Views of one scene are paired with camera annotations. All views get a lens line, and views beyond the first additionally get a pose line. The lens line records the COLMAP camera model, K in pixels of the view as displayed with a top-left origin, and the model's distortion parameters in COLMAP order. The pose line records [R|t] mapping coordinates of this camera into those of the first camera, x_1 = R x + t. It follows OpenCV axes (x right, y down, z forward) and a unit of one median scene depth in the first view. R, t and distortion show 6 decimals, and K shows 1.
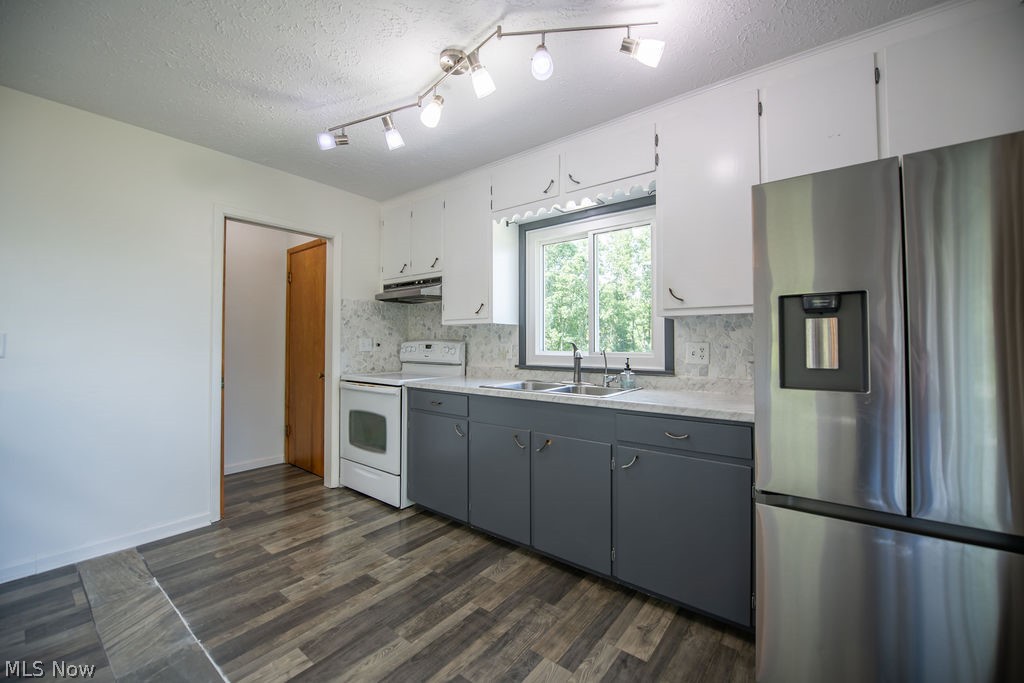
lens RADIAL K [[408.5, 0, 514.4], [0, 408.5, 337.5], [0, 0, 1]] dist [-0.012886, -0.003149]
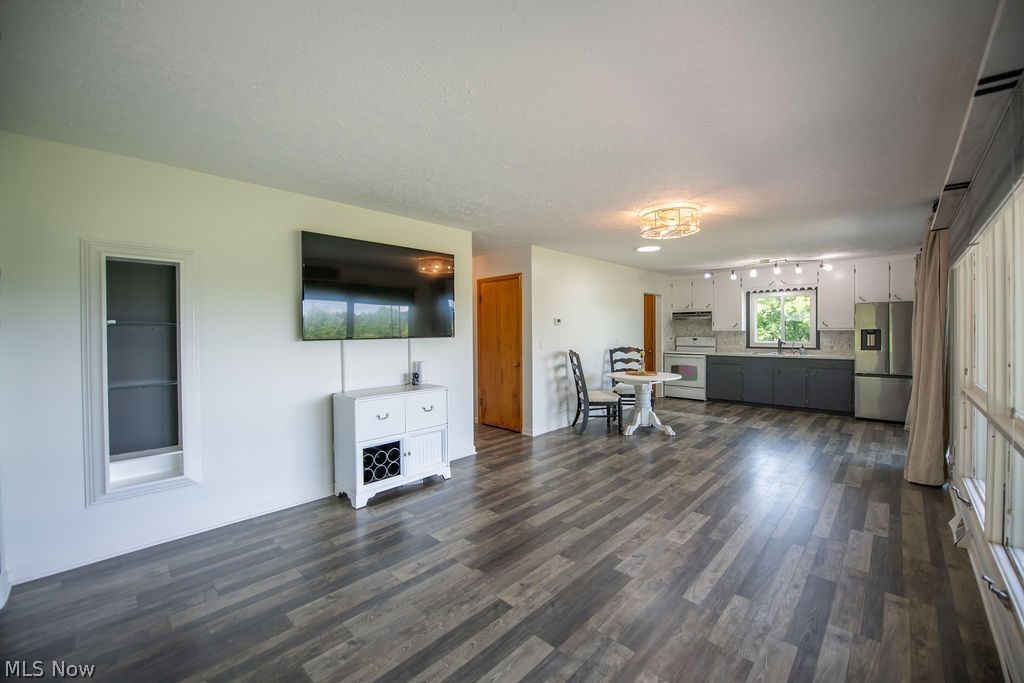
lens RADIAL K [[408.5, 0, 514.4], [0, 408.5, 337.5], [0, 0, 1]] dist [-0.012886, -0.003149]
pose [[0.994566, -0.006300, -0.103913, -1.455328], [0.009552, 0.999479, 0.030824, -0.101616], [0.103665, -0.031649, 0.994109, -2.072688]]
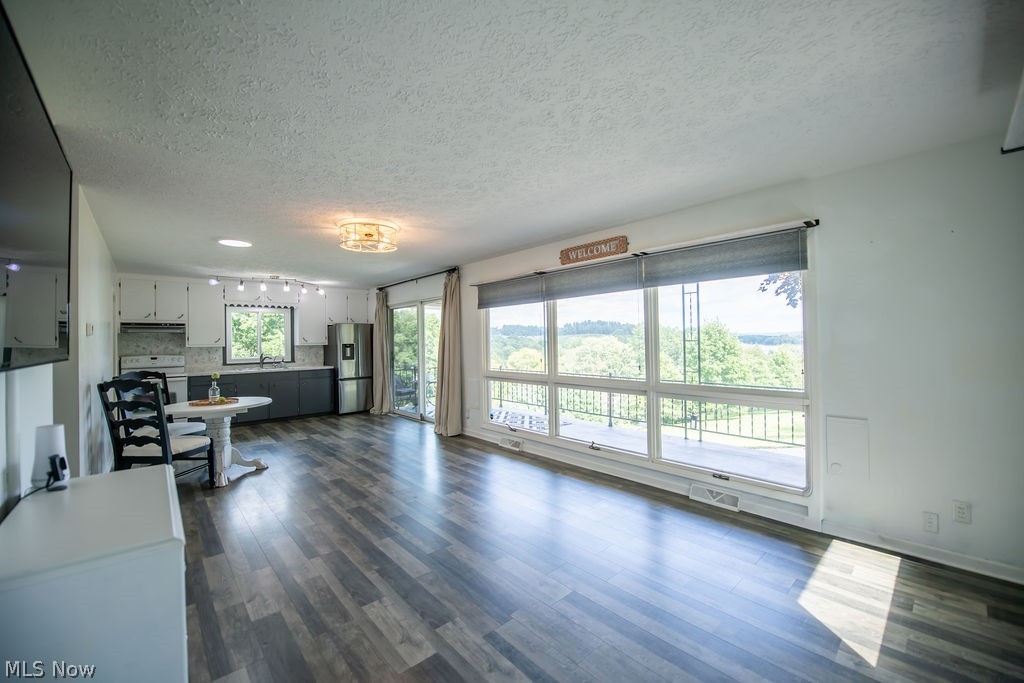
lens RADIAL K [[408.5, 0, 514.4], [0, 408.5, 337.5], [0, 0, 1]] dist [-0.012886, -0.003149]
pose [[0.174780, 0.004605, 0.984597, -2.473203], [0.000478, 0.999989, -0.004762, -0.088907], [-0.984607, 0.001303, 0.174776, -1.289080]]
